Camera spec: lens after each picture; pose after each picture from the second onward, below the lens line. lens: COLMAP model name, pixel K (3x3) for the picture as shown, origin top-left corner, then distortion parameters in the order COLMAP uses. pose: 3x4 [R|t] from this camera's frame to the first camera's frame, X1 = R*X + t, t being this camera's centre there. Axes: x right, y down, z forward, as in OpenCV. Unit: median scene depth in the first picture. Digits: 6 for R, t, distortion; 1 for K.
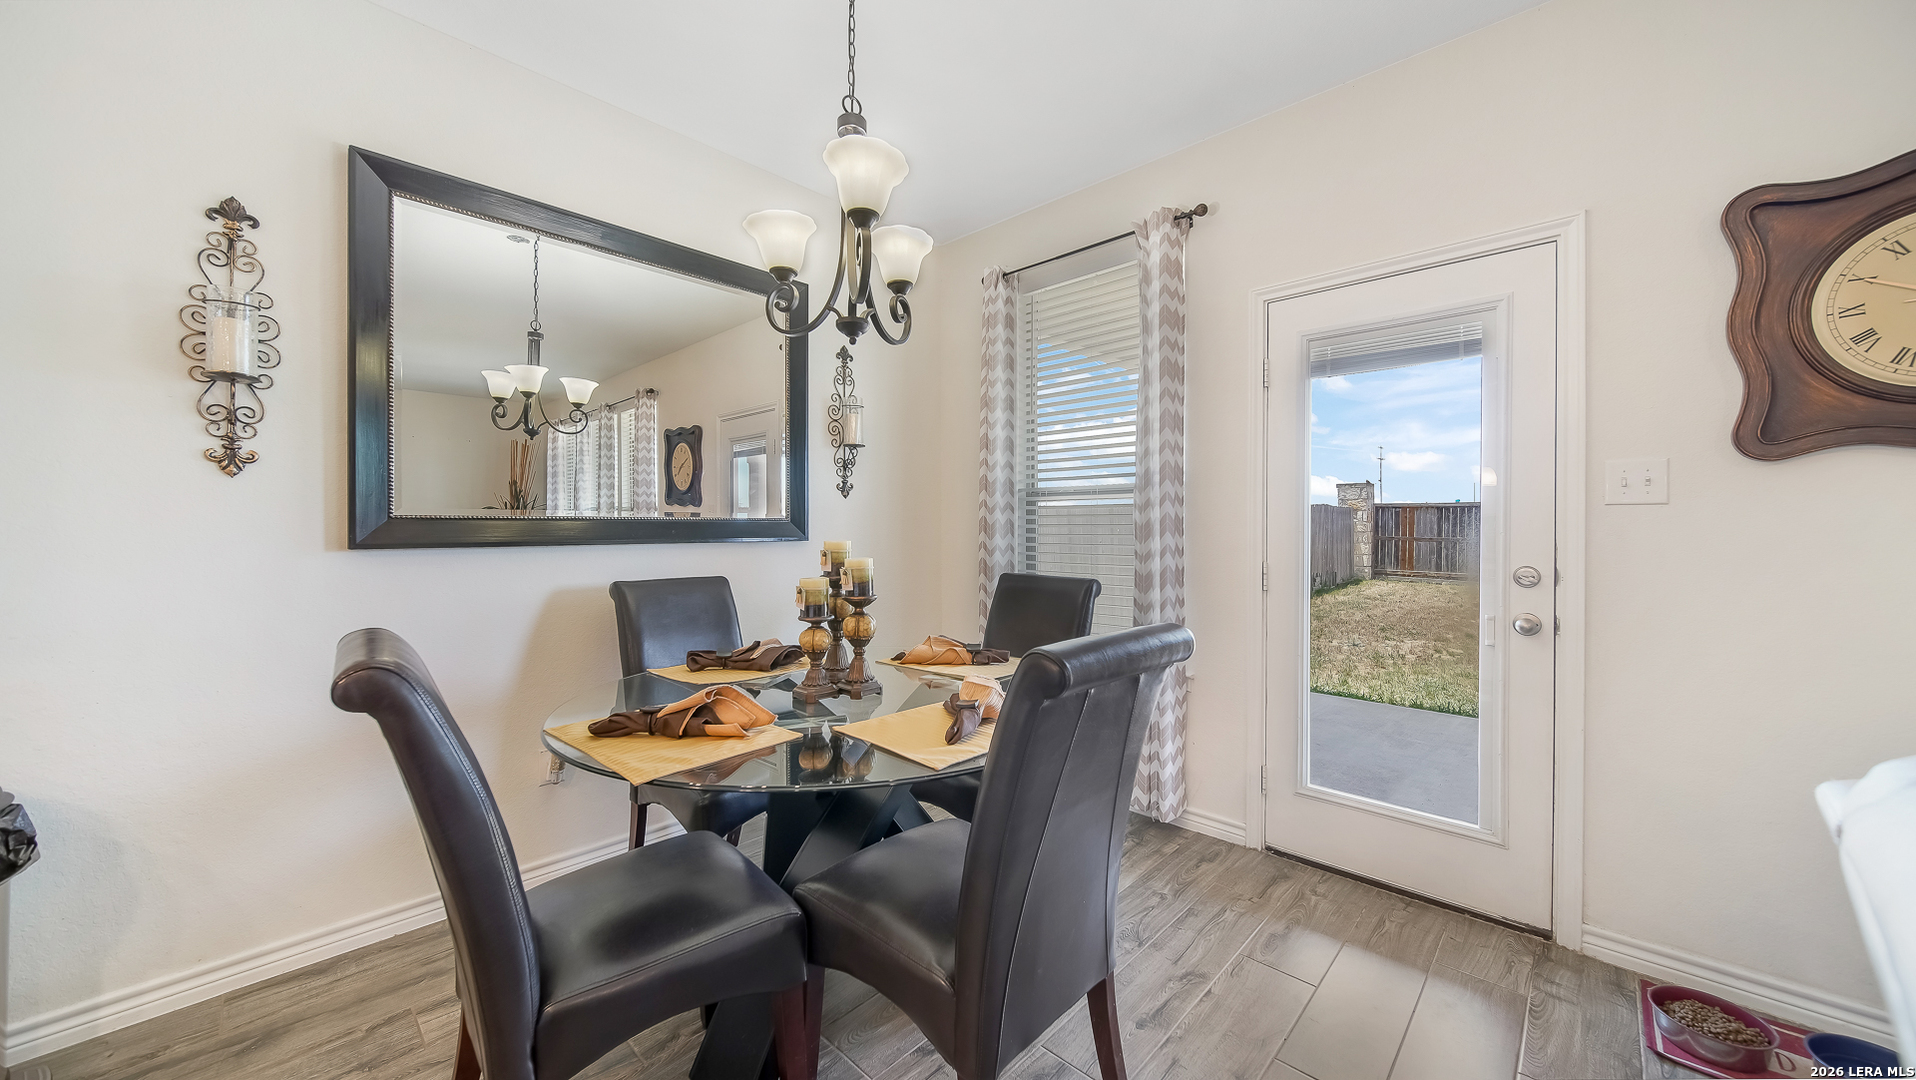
lens RADIAL K [[684.2, 0, 966.6], [0, 684.2, 541.6], [0, 0, 1]] dist [-0.000979, -0.000017]
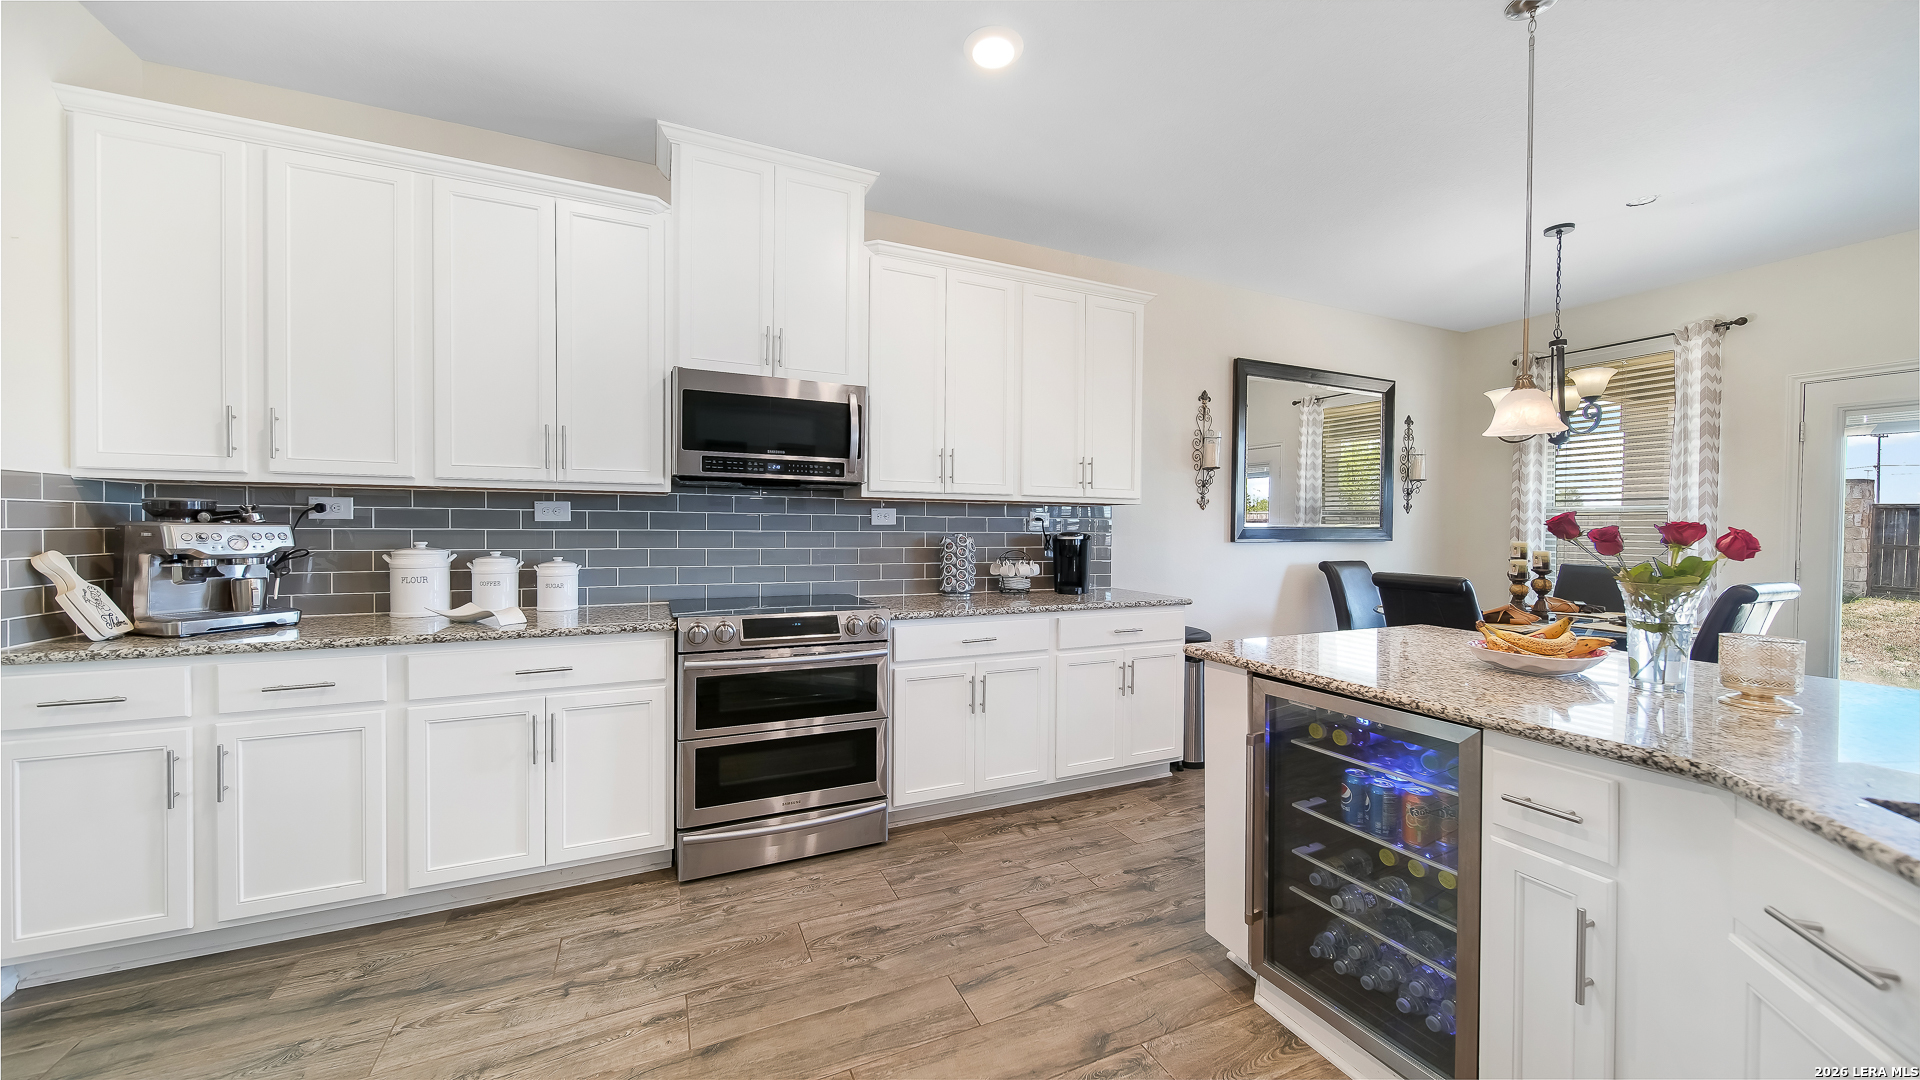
lens RADIAL K [[681.7, 0, 958.4], [0, 681.7, 535.5], [0, 0, 1]] dist [0.001366, -0.000042]
pose [[0.927956, 0.012537, -0.372480, -0.977522], [-0.015061, 0.999879, -0.003867, 0.011581], [0.372386, 0.009198, 0.928032, -1.447433]]
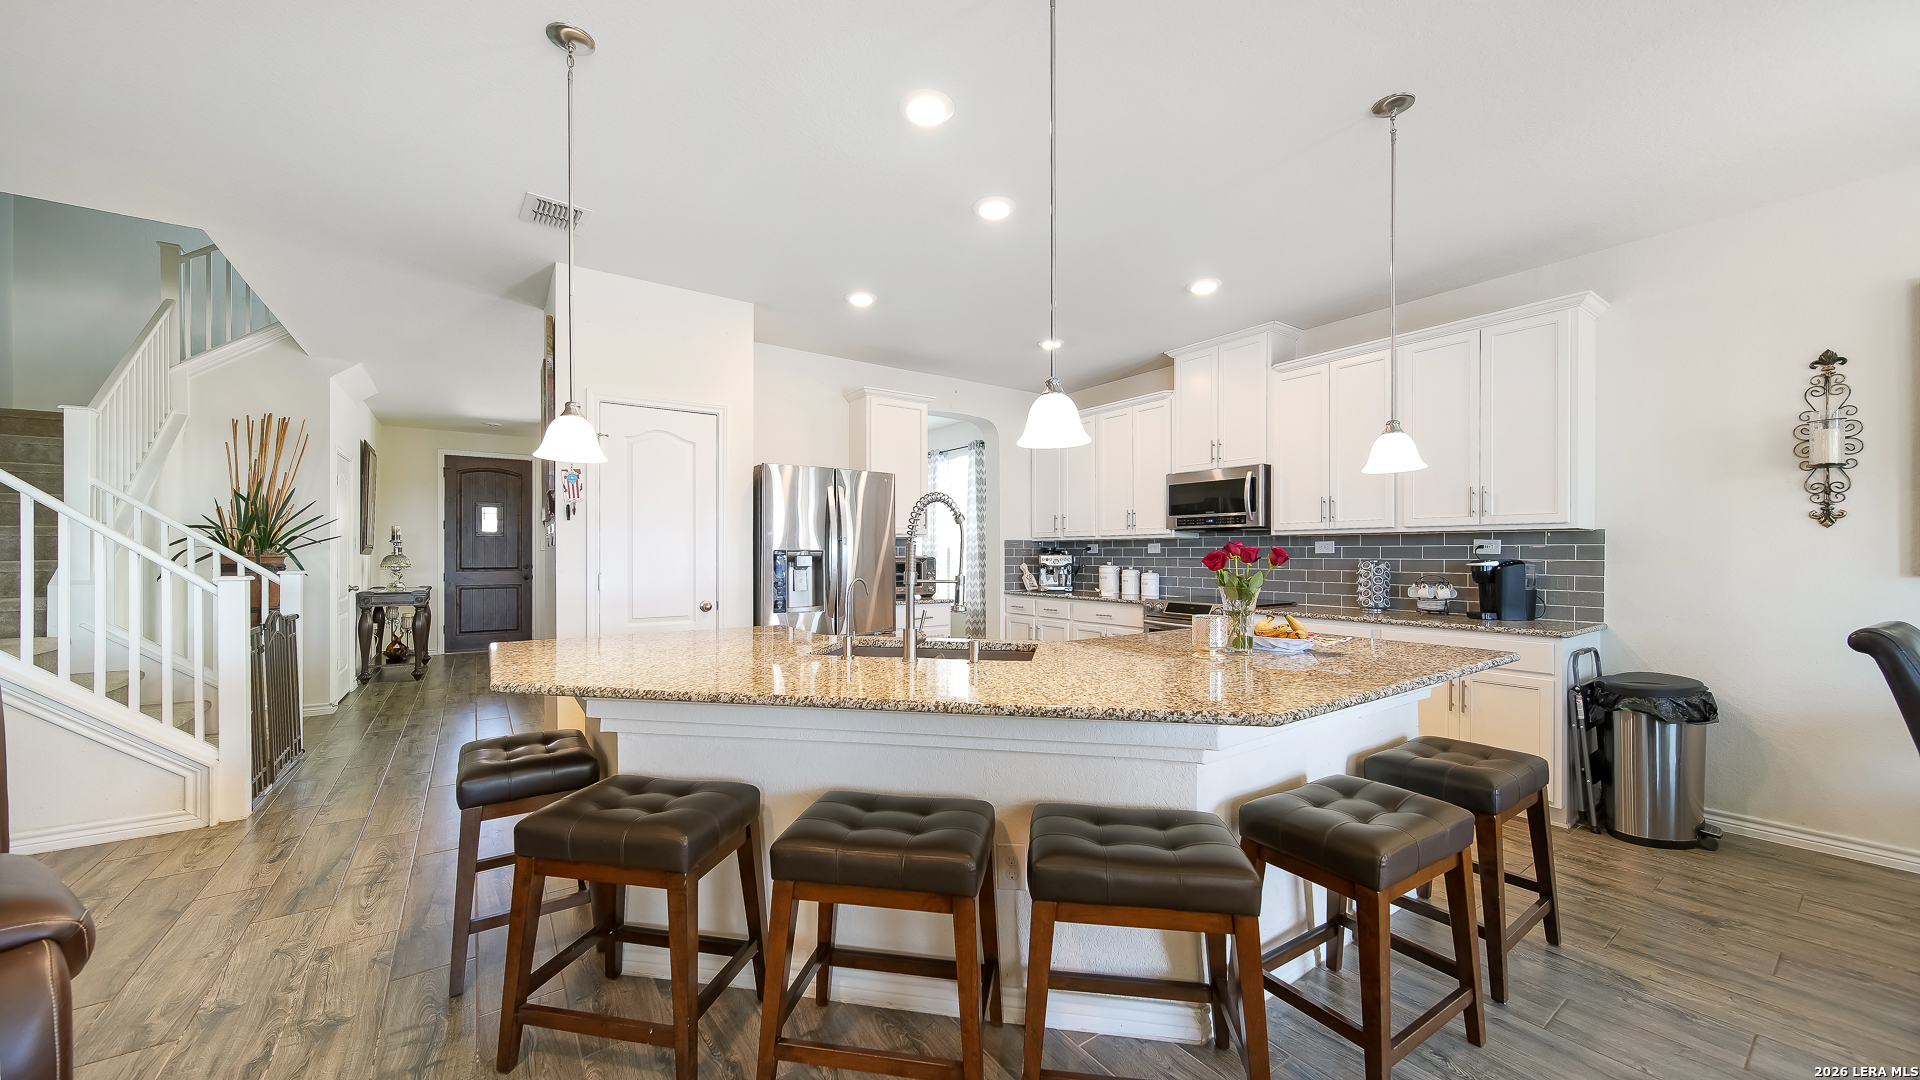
lens RADIAL K [[685.6, 0, 968.6], [0, 685.6, 541.6], [0, 0, 1]] dist [-0.000979, -0.000017]
pose [[-0.193318, -0.024839, -0.980822, 0.836223], [-0.025654, 0.999466, -0.020255, 0.019258], [0.980801, 0.021246, -0.193851, -0.620589]]
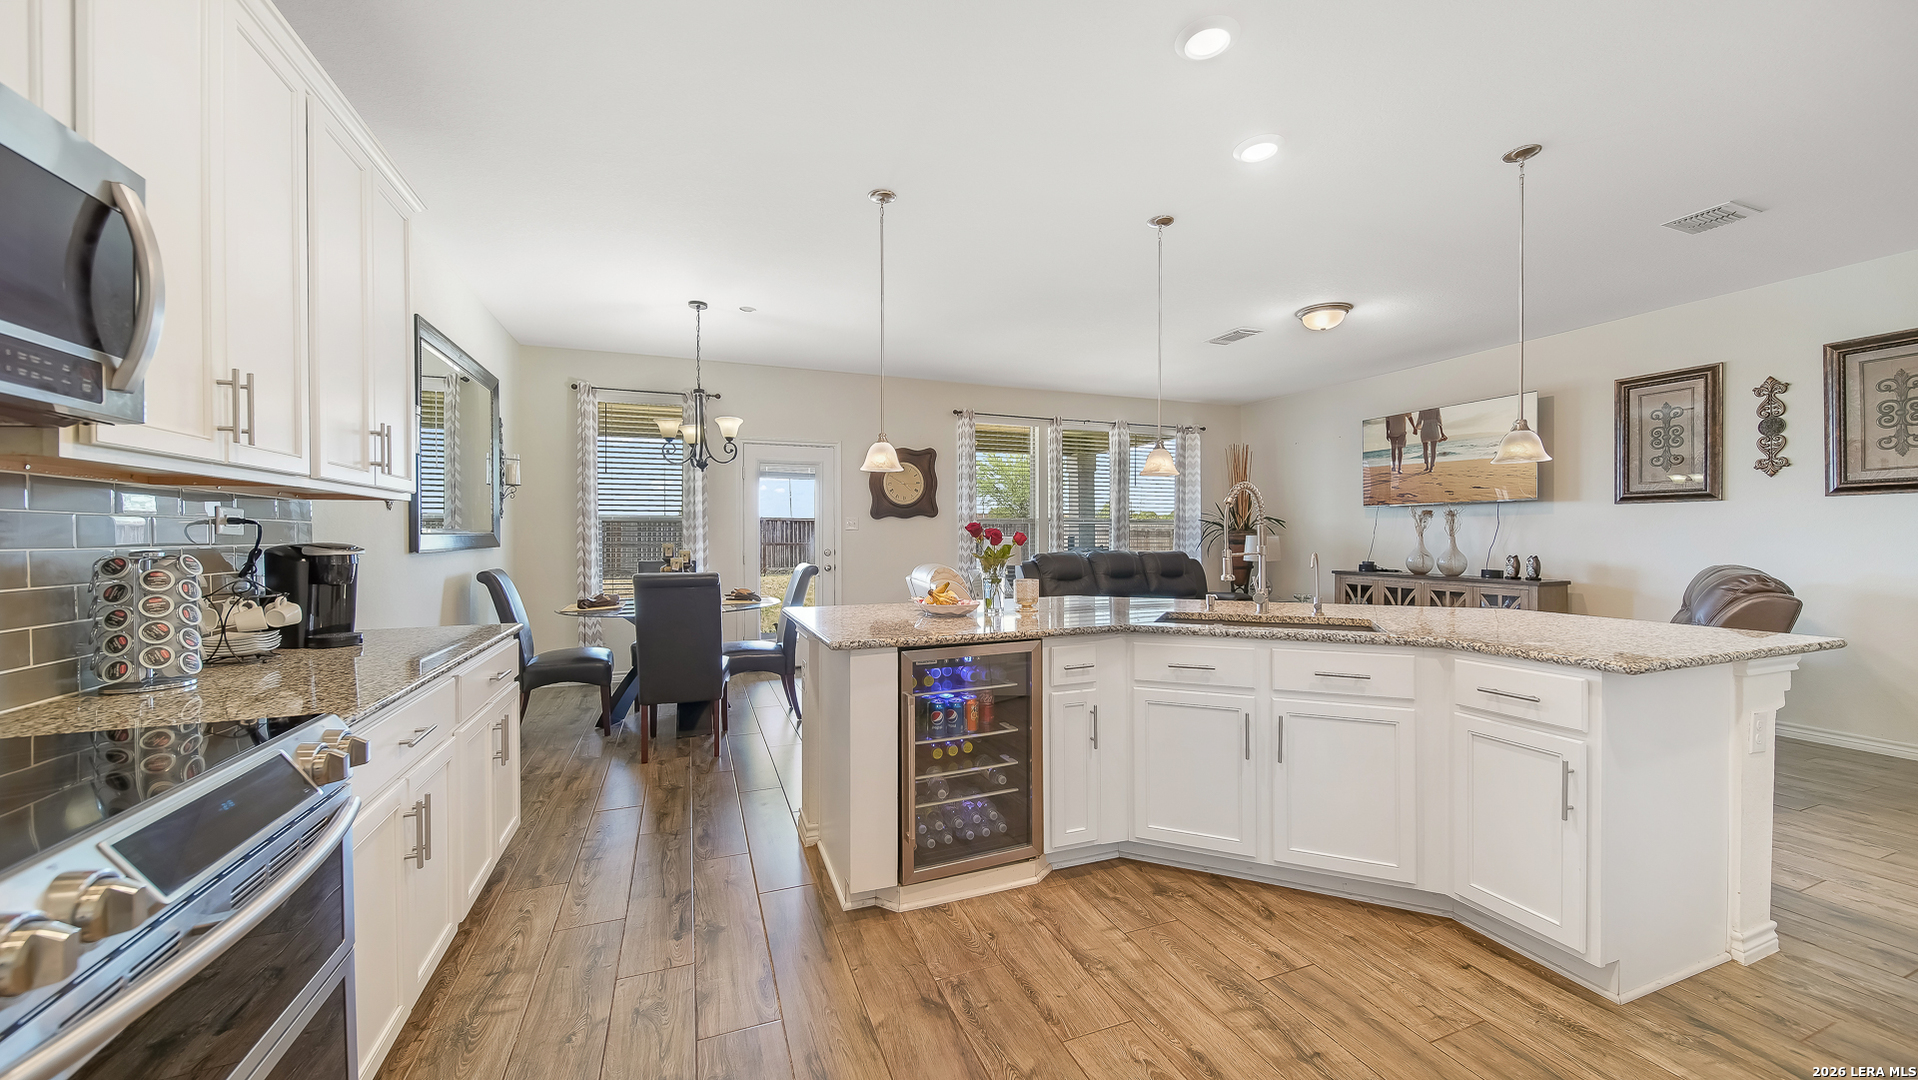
lens RADIAL K [[684.9, 0, 967.6], [0, 684.9, 541.6], [0, 0, 1]] dist [-0.000979, -0.000017]
pose [[0.416762, -0.013992, 0.908908, -2.009389], [0.023825, 0.999706, 0.004465, 0.005485], [-0.908704, 0.019794, 0.416973, -1.001028]]
